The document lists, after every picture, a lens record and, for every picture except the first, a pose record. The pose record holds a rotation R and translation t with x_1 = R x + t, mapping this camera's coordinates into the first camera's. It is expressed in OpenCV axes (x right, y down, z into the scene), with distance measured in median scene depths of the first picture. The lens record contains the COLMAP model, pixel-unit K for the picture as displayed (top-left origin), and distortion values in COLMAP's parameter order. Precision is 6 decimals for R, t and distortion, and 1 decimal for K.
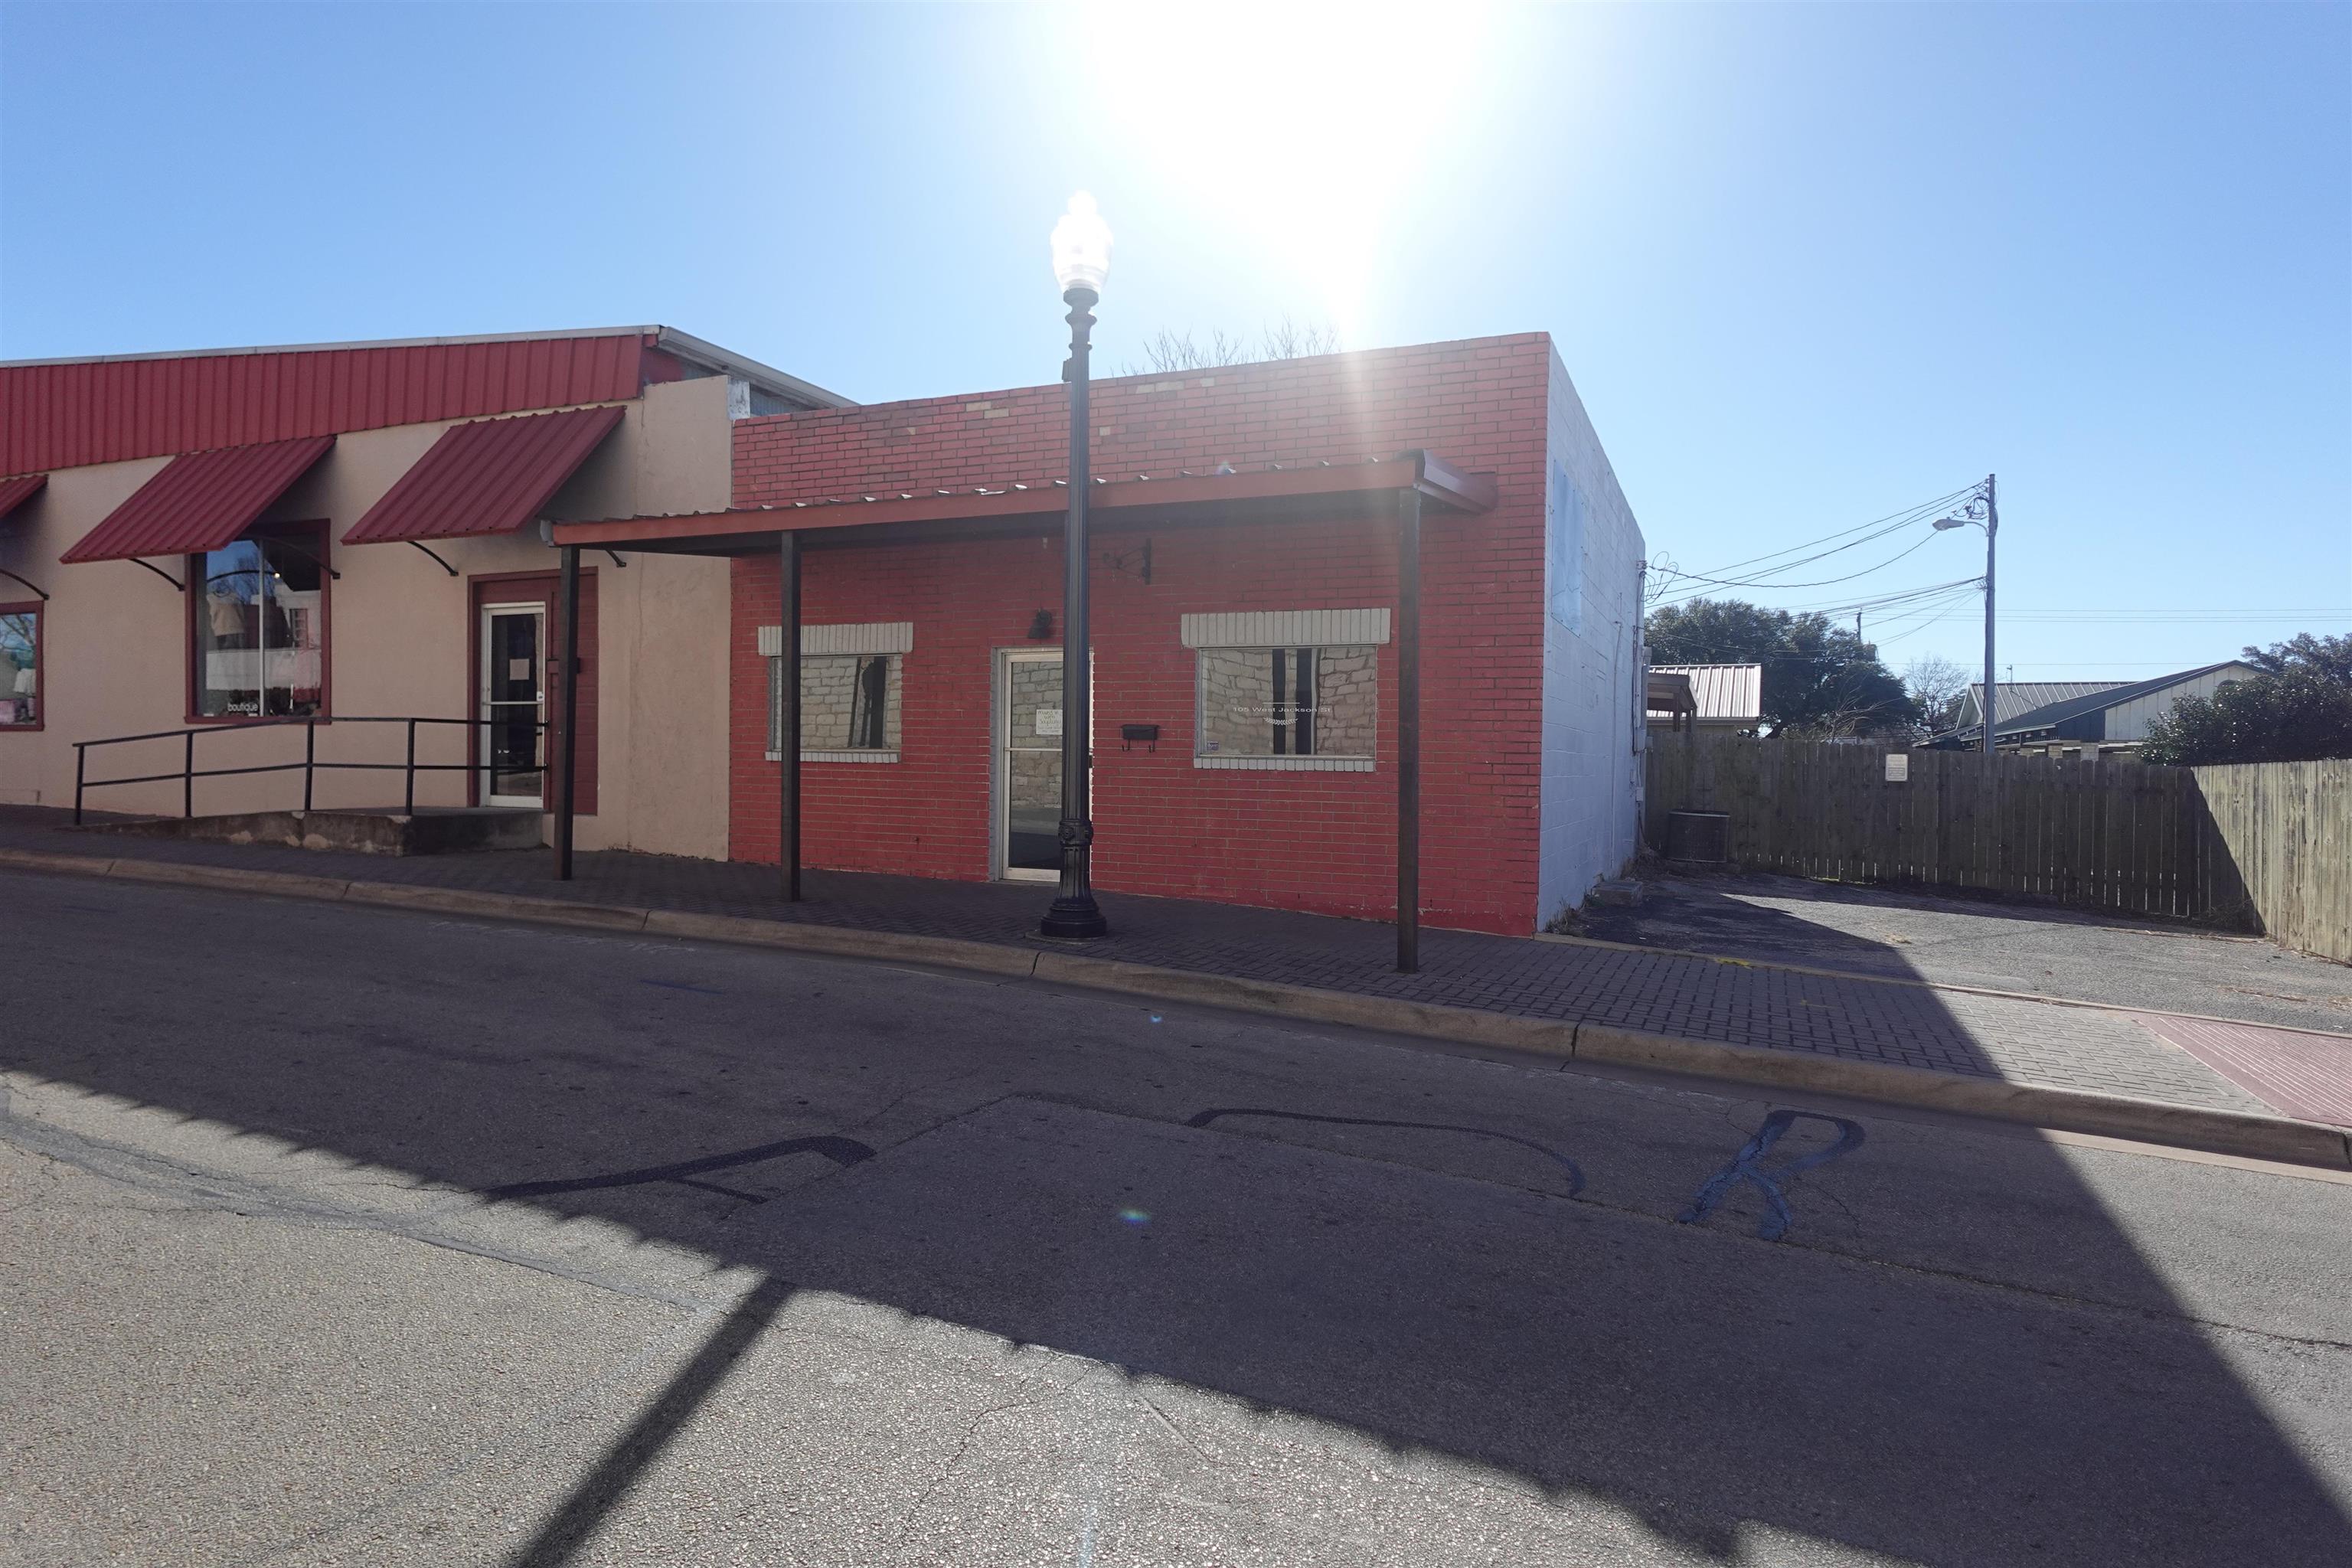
lens RADIAL K [[1340.4, 0, 1173.5], [0, 1340.4, 771.6], [0, 0, 1]] dist [0.003799, -0.001289]
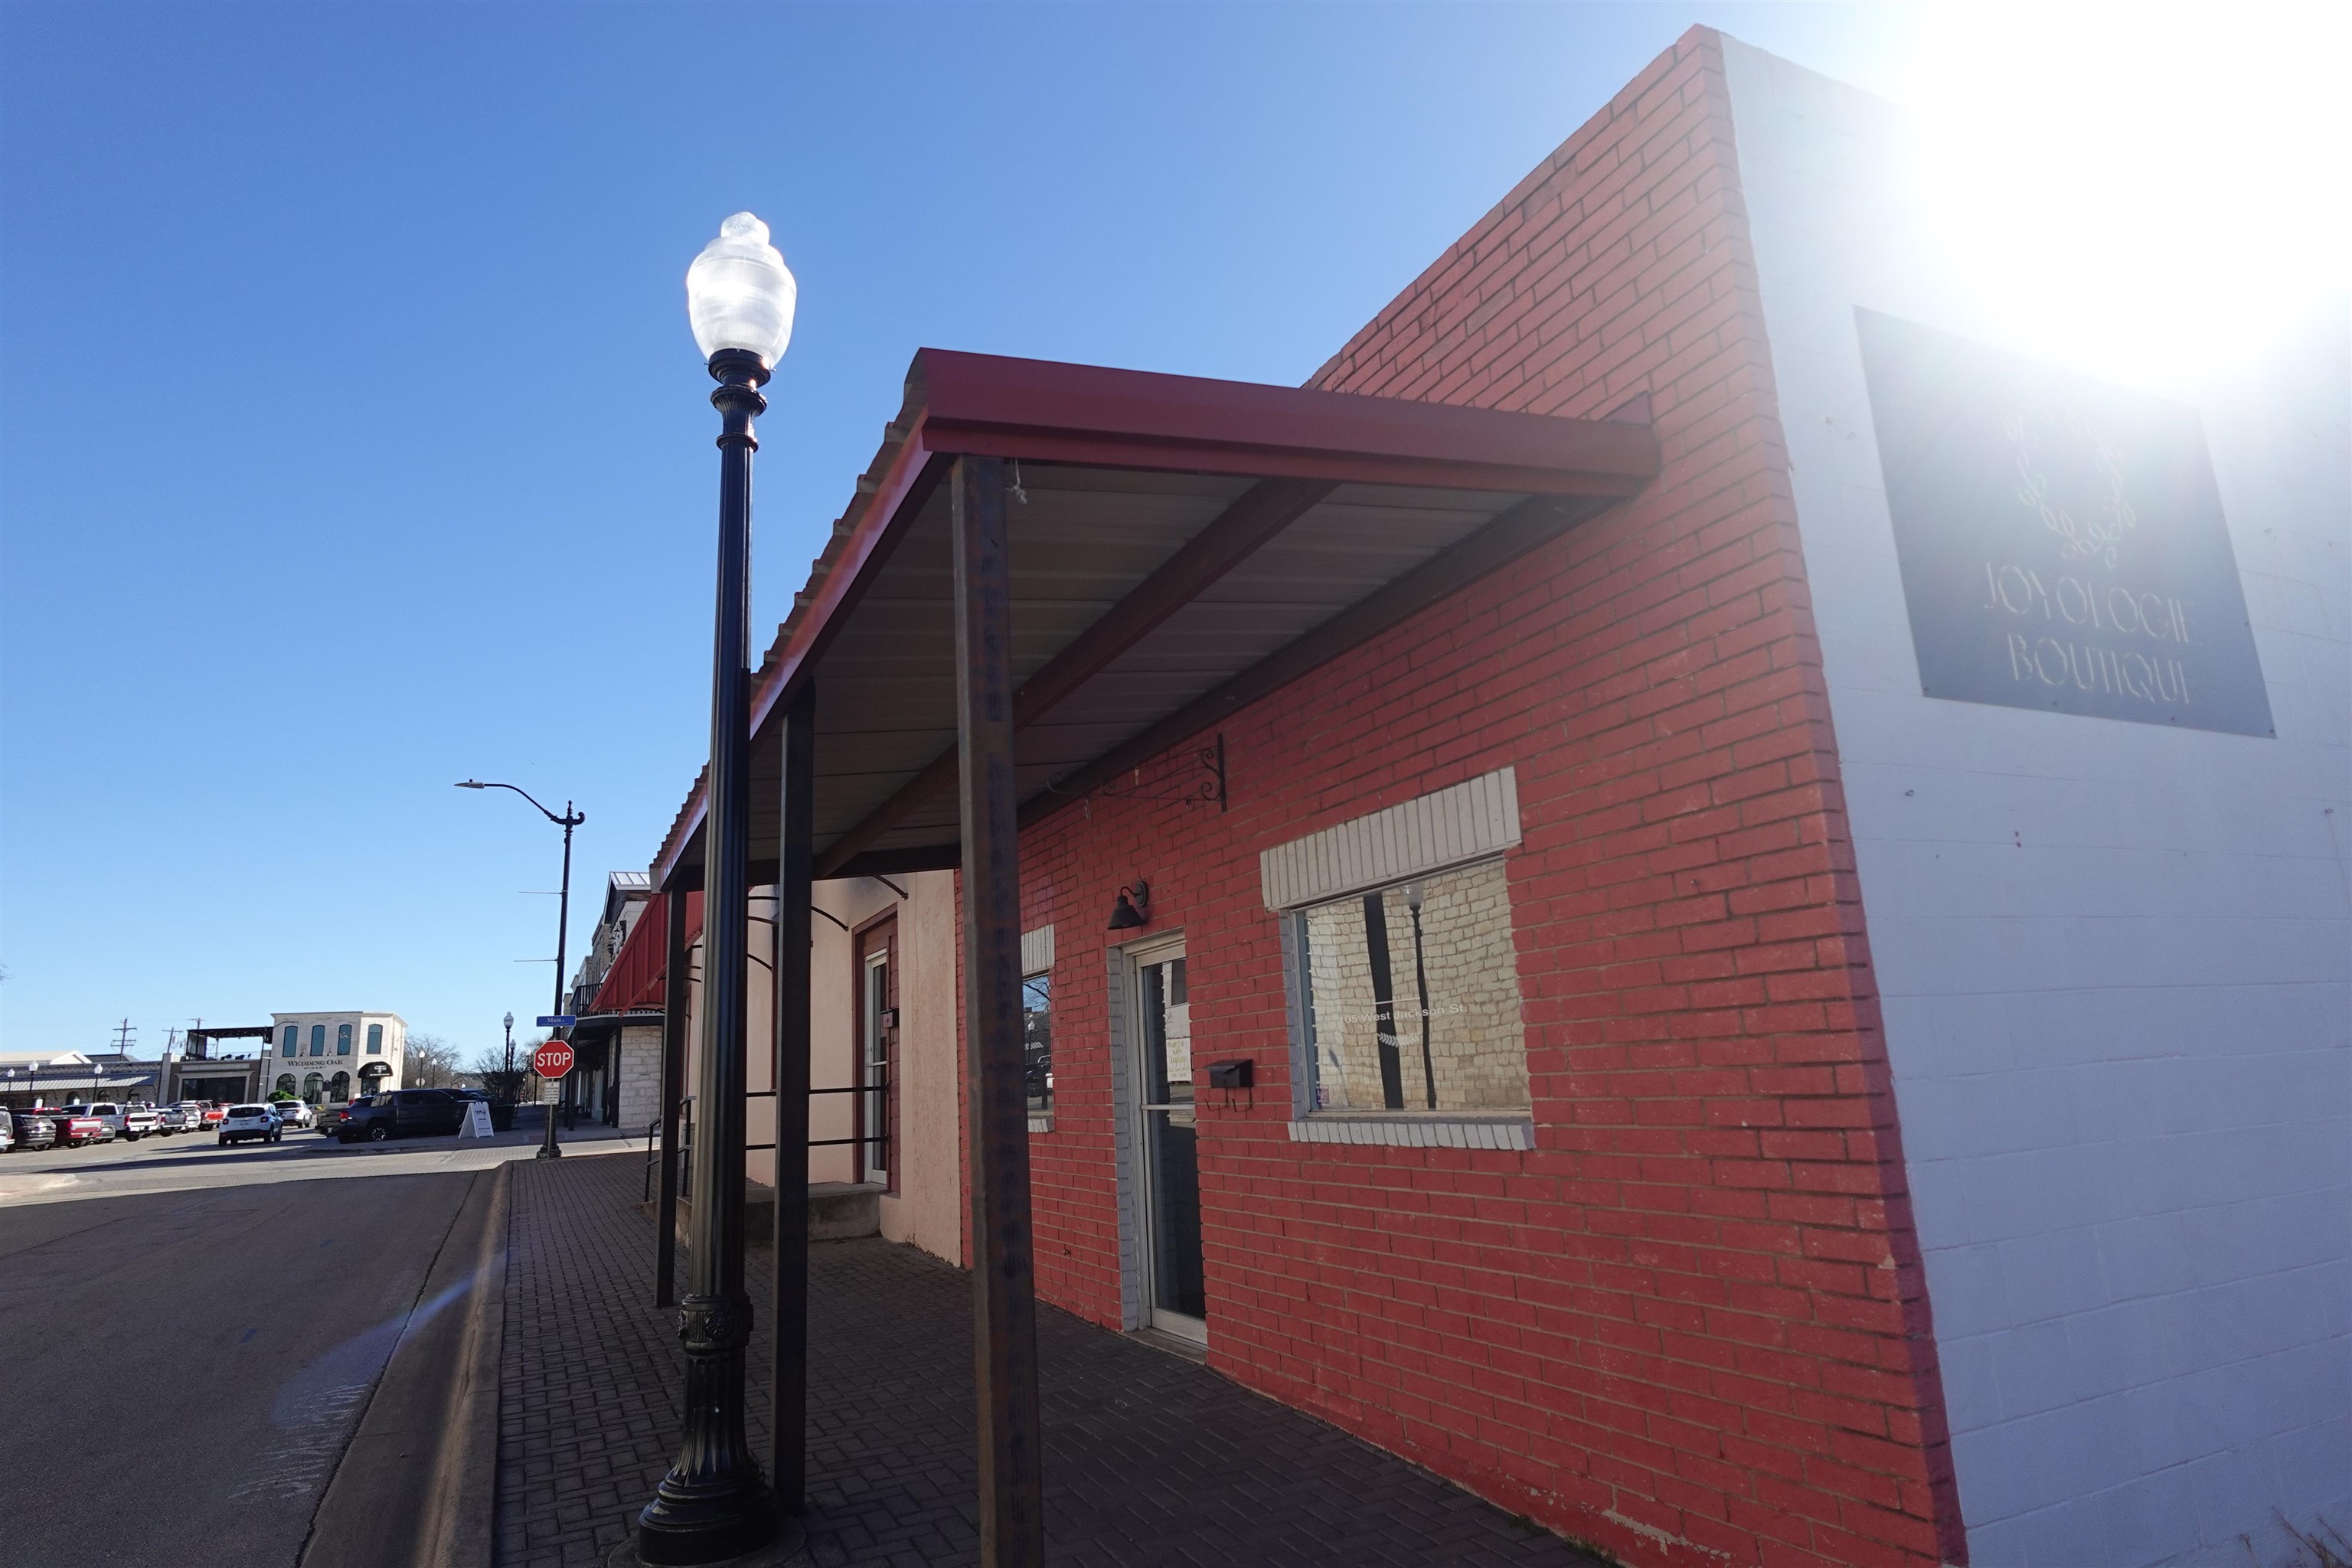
lens RADIAL K [[1340.4, 0, 1176.1], [0, 1340.4, 789.1], [0, 0, 1]] dist [0.003799, -0.001289]
pose [[0.751488, -0.186835, -0.632739, 0.340606], [0.044863, 0.971315, -0.233526, -0.016042], [0.658219, 0.147105, 0.738314, 0.579385]]
